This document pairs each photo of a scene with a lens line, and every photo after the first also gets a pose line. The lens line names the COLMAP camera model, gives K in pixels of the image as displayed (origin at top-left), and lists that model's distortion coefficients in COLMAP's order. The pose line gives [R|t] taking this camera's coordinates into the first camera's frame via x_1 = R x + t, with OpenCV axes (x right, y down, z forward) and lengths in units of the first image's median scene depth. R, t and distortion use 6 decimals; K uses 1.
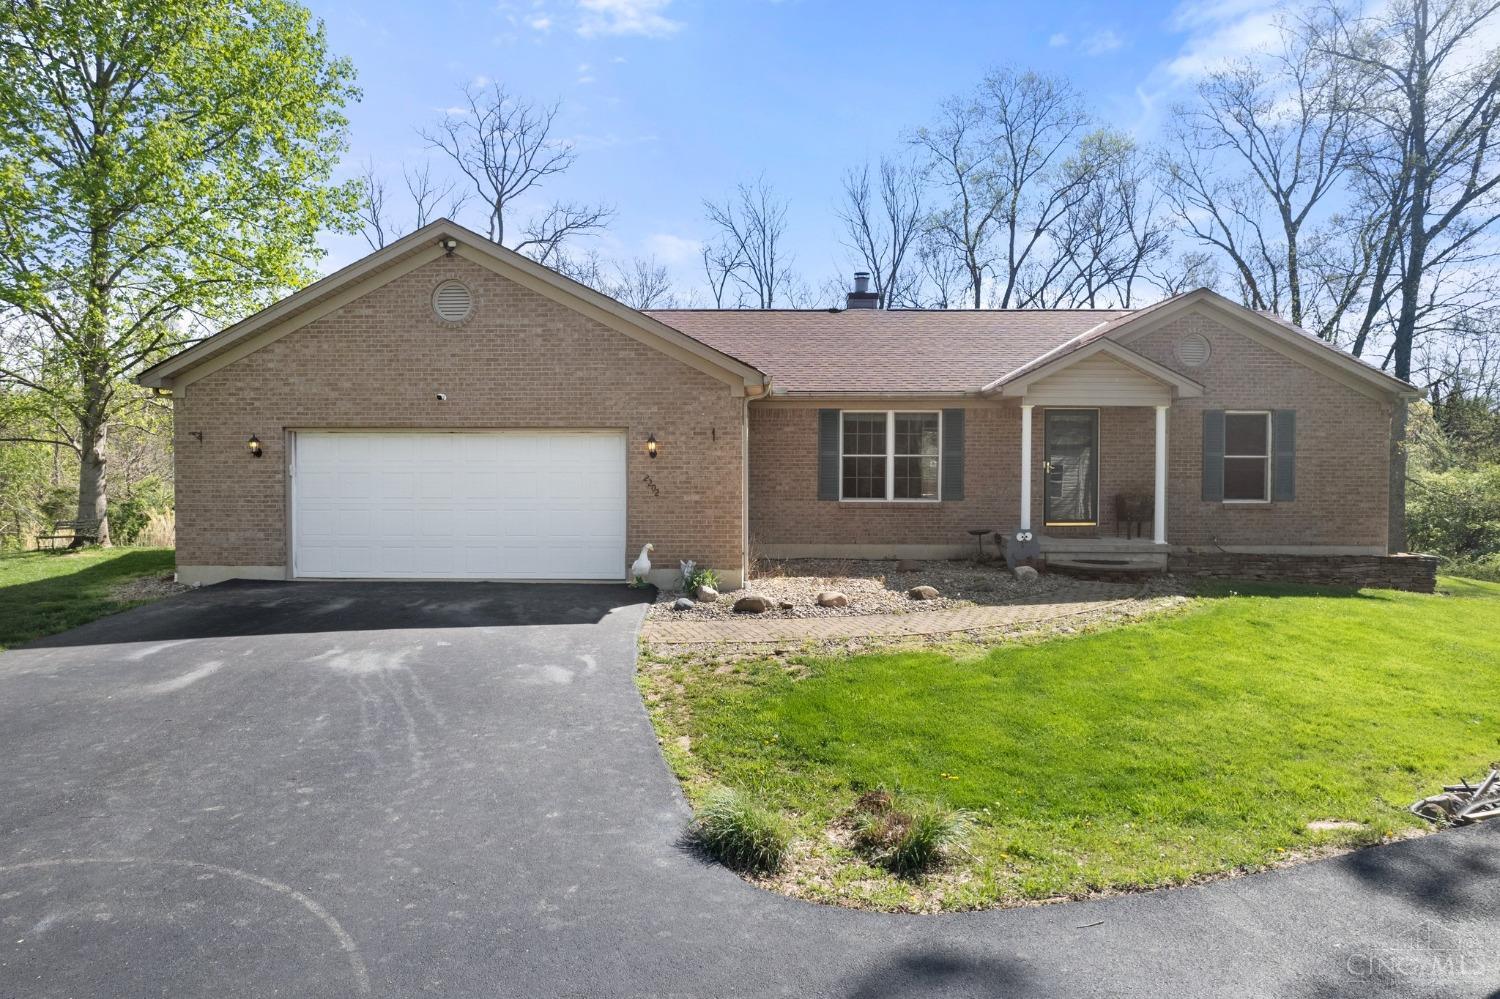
lens RADIAL K [[962.8, 0, 746.7], [0, 962.8, 499.0], [0, 0, 1]] dist [-0.031352, 0.001752]
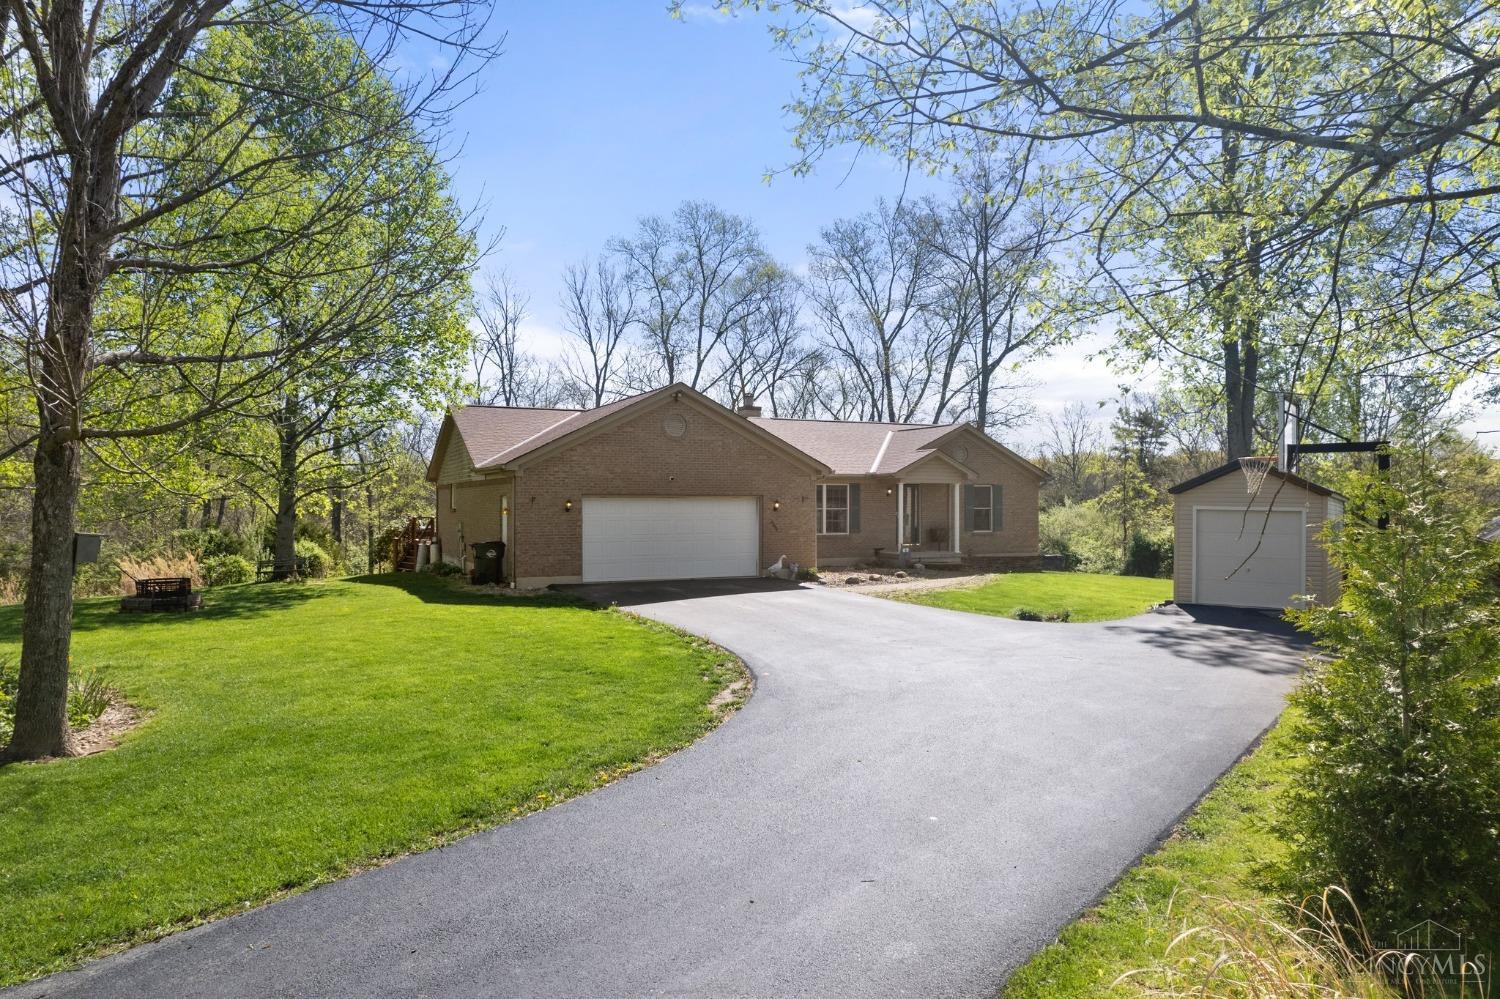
lens RADIAL K [[962.8, 0, 746.7], [0, 962.8, 499.0], [0, 0, 1]] dist [-0.031352, 0.001752]
pose [[0.892105, 0.000799, 0.451827, -0.852251], [0.020466, 0.998901, -0.042174, 0.010891], [-0.451364, 0.046871, 0.891108, -0.576470]]
